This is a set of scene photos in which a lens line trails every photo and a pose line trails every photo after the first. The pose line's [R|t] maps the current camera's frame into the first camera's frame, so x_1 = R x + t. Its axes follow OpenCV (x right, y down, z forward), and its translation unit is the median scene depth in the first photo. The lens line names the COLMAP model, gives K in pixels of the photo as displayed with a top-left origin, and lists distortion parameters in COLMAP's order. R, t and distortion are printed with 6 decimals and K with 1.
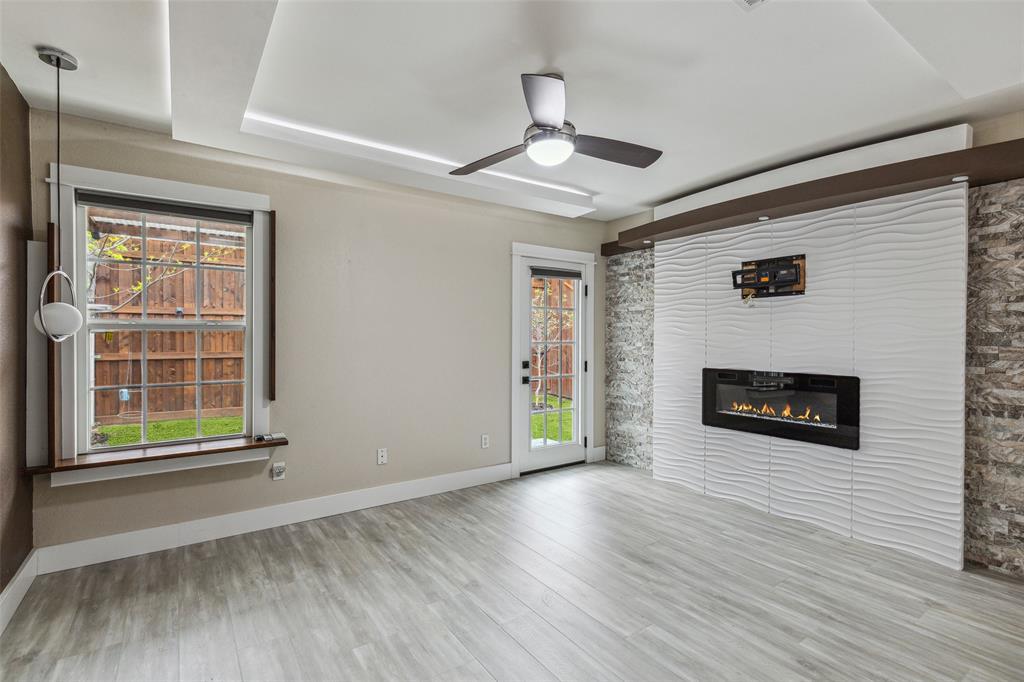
lens RADIAL K [[488.1, 0, 512.0], [0, 488.1, 341.0], [0, 0, 1]] dist [0.000069, -0.000672]
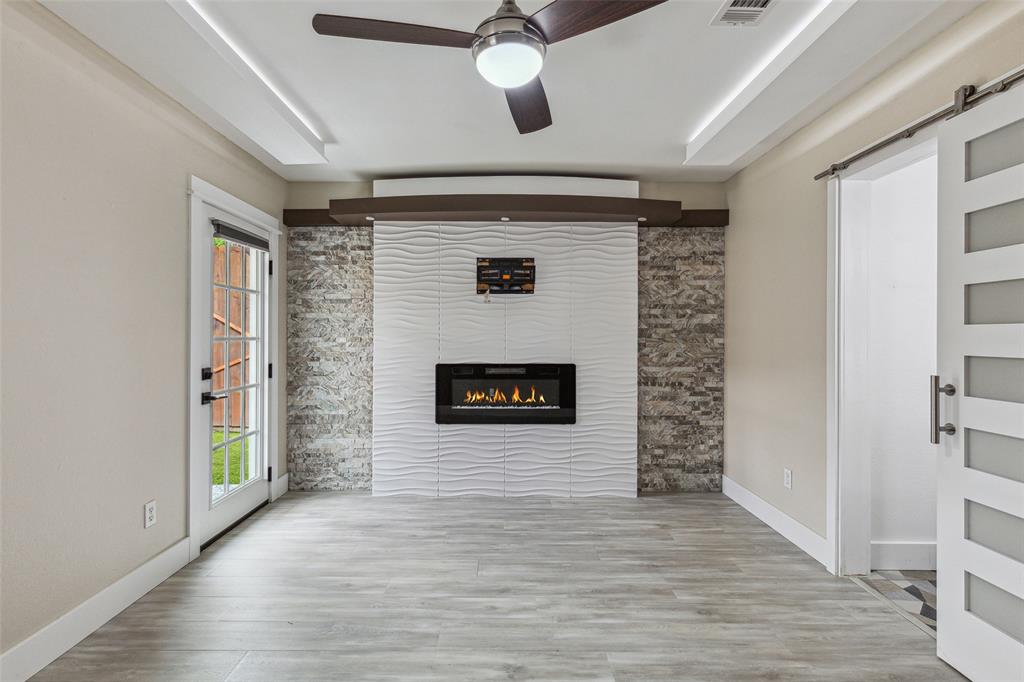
lens RADIAL K [[476.1, 0, 507.2], [0, 476.1, 334.0], [0, 0, 1]] dist [0.001136, -0.000764]
pose [[0.562726, 0.000905, 0.826643, -0.279906], [0.005735, 0.999971, -0.004998, 0.002655], [-0.826624, 0.007553, 0.562704, 0.350277]]
